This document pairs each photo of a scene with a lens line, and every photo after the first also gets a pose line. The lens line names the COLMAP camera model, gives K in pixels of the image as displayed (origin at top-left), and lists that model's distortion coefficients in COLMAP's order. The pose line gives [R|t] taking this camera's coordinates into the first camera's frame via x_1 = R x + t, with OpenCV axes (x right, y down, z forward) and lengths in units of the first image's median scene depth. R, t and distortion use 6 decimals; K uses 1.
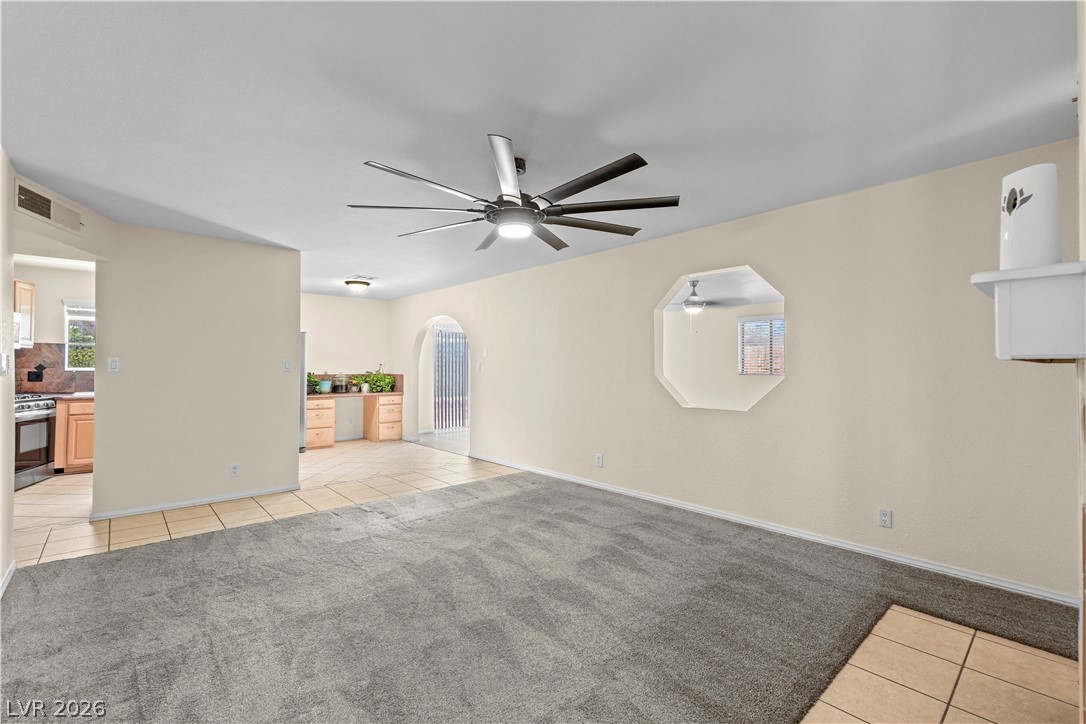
lens RADIAL K [[480.9, 0, 541.0], [0, 480.9, 361.4], [0, 0, 1]] dist [-0.002094, -0.000094]
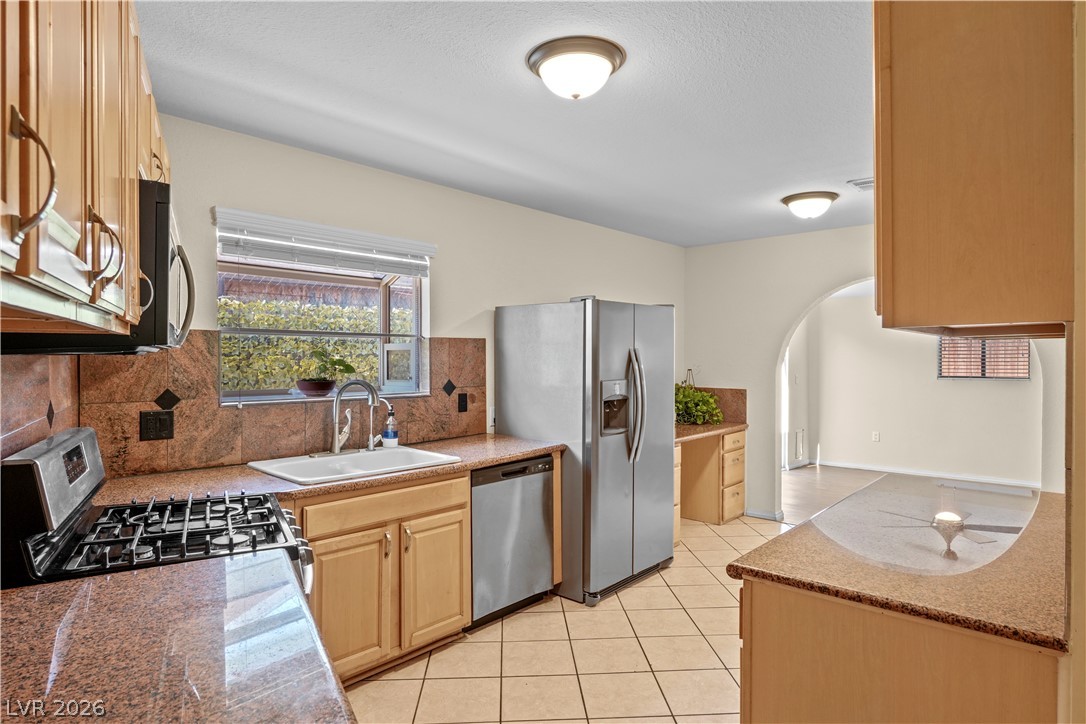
lens RADIAL K [[615.5, 0, 543.1], [0, 615.5, 356.2], [0, 0, 1]] dist [0.000611, 0.000017]
pose [[0.993747, -0.002694, 0.111620, -0.820301], [0.001606, 0.999950, 0.009836, -0.022482], [-0.111641, -0.009596, 0.993702, 0.521998]]
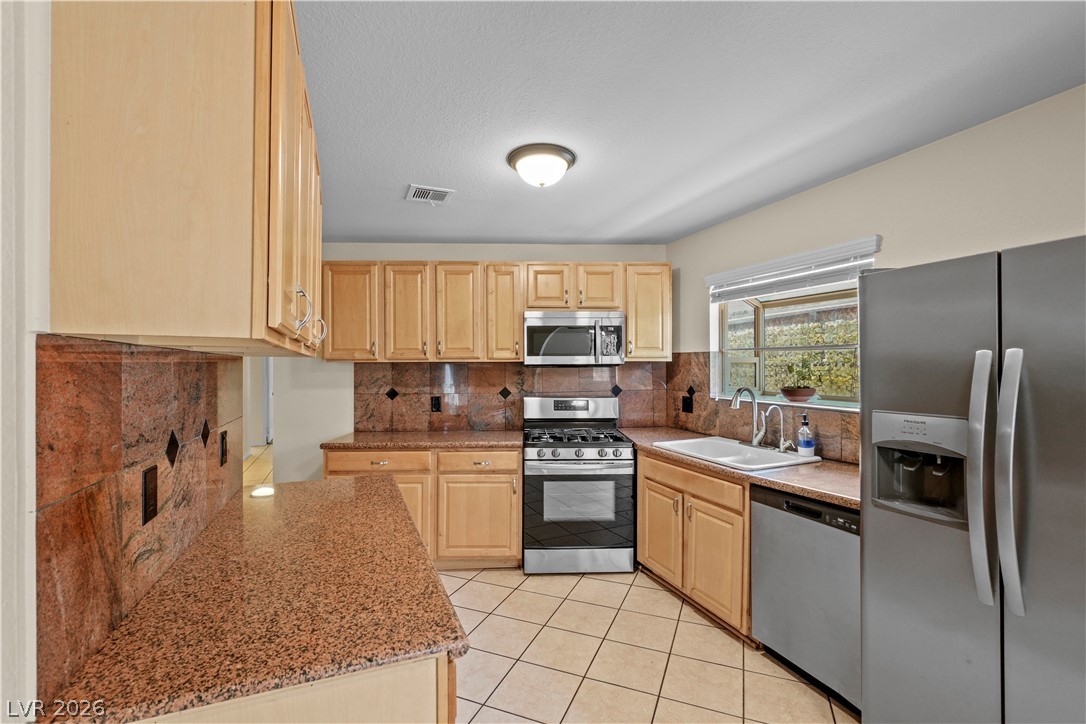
lens RADIAL K [[480.9, 0, 541.0], [0, 480.9, 361.4], [0, 0, 1]] dist [-0.002094, -0.000094]
pose [[-0.329121, -0.010856, -0.944225, -0.373716], [0.009964, 0.999838, -0.014969, -0.018828], [0.944235, -0.014335, -0.328960, 1.022297]]
